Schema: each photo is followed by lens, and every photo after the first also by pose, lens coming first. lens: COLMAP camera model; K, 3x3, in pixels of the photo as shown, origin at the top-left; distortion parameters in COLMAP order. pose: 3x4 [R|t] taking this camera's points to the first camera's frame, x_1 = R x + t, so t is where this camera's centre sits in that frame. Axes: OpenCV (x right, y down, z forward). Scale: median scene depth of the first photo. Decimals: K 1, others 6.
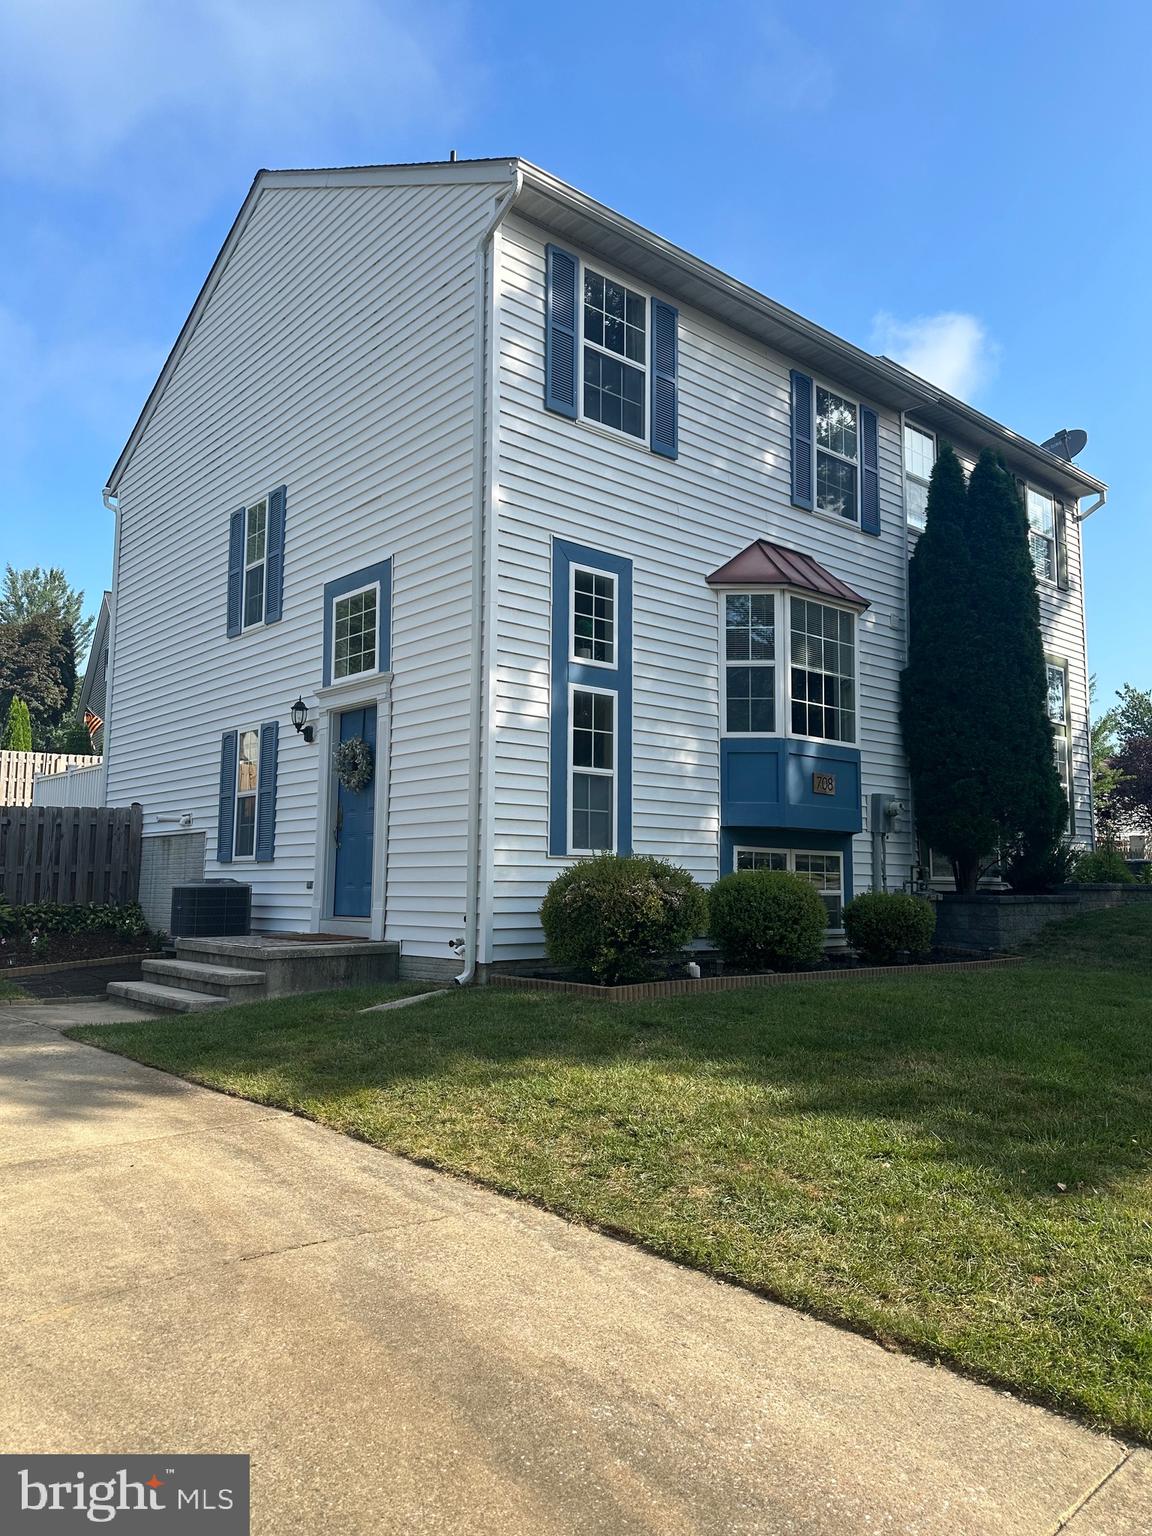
lens RADIAL K [[1080.3, 0, 575.6], [0, 1080.3, 779.6], [0, 0, 1]] dist [0.073278, -0.114753]
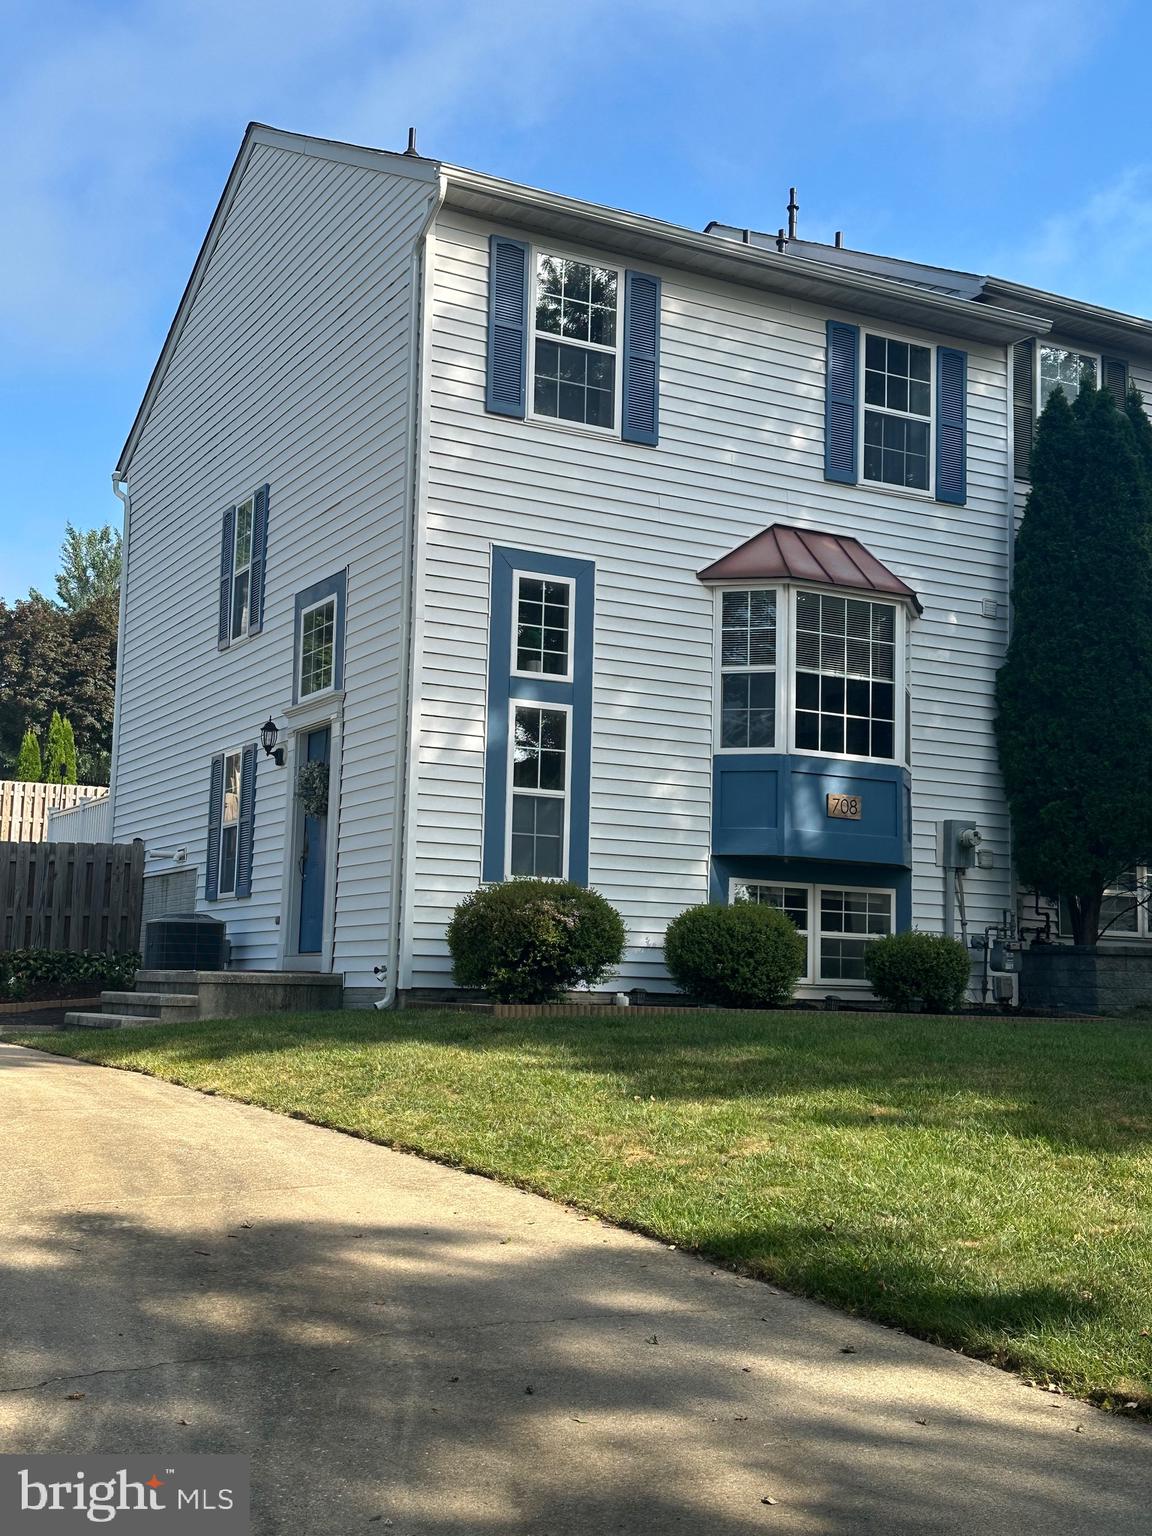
lens RADIAL K [[1801.0, 0, 578.8], [0, 1801.0, 785.1], [0, 0, 1]] dist [-0.145186, 1.682049]
pose [[0.976785, -0.010332, -0.213972, 0.336581], [0.005298, 0.999696, -0.024090, 0.020534], [0.214155, 0.022397, 0.976543, -0.444639]]
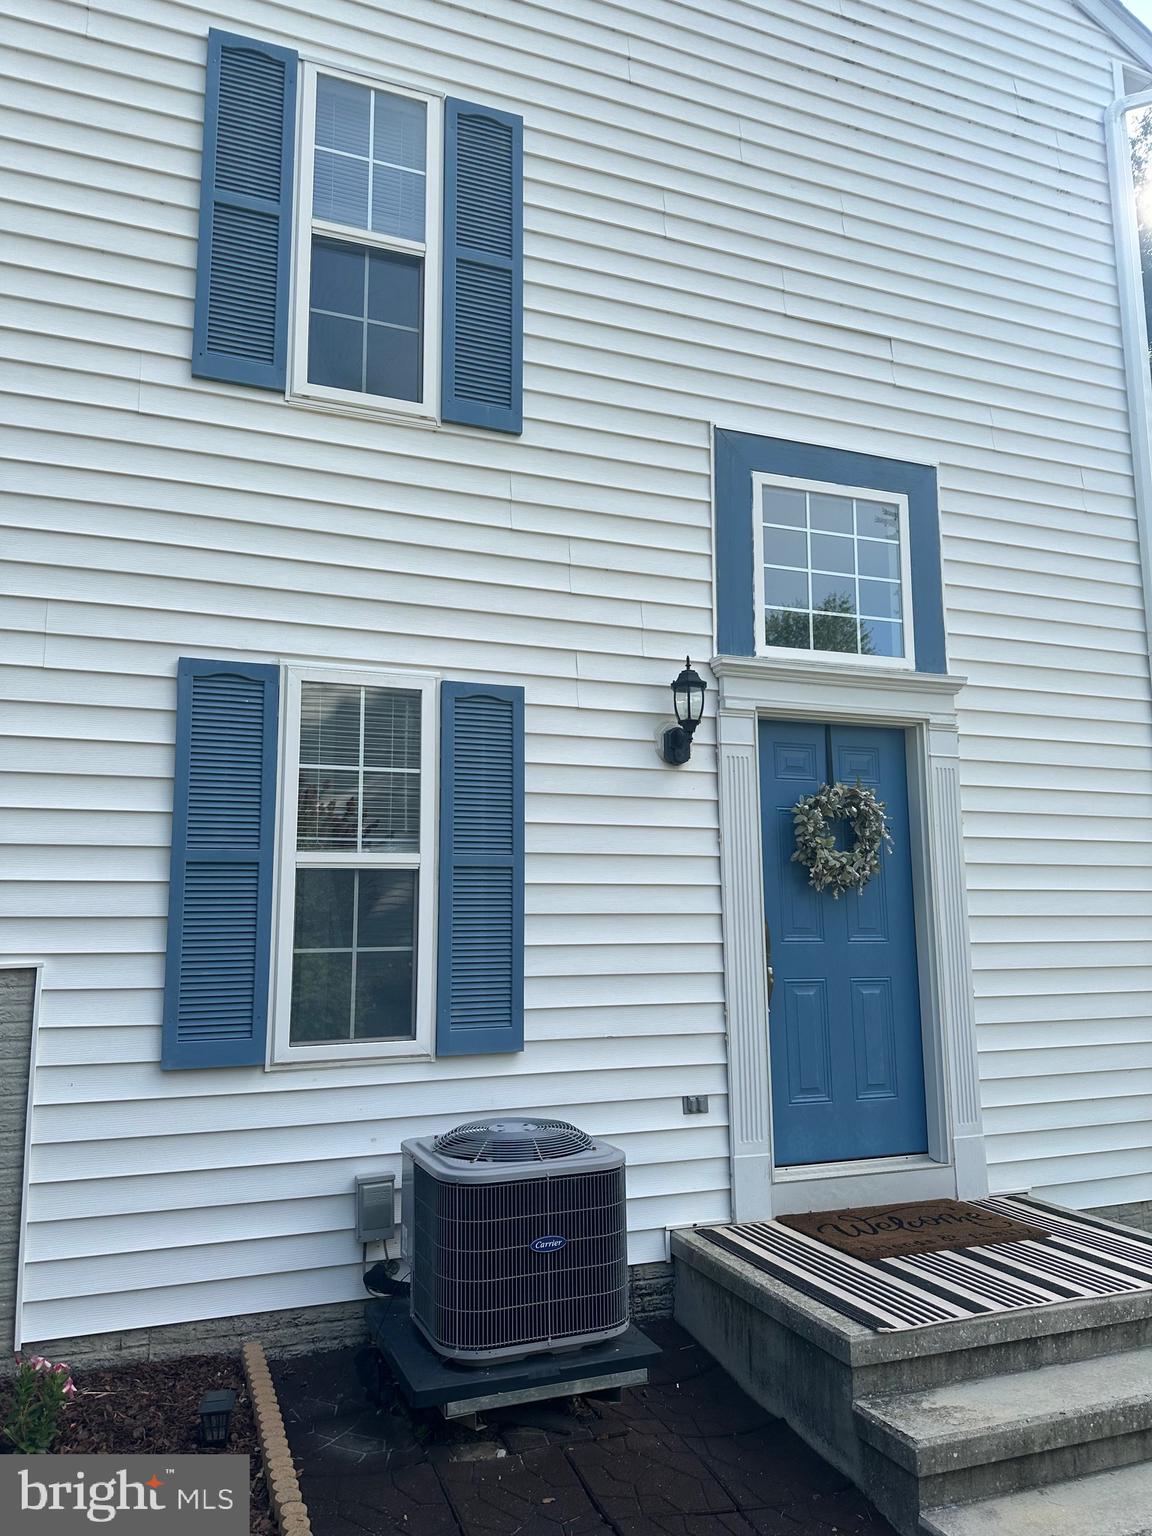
lens RADIAL K [[1080.3, 0, 575.6], [0, 1080.3, 779.6], [0, 0, 1]] dist [0.073278, -0.114753]
pose [[0.343047, 0.124306, 0.931057, -0.677315], [-0.082626, 0.991356, -0.101913, 0.019068], [-0.935677, -0.041969, 0.350353, 0.911980]]
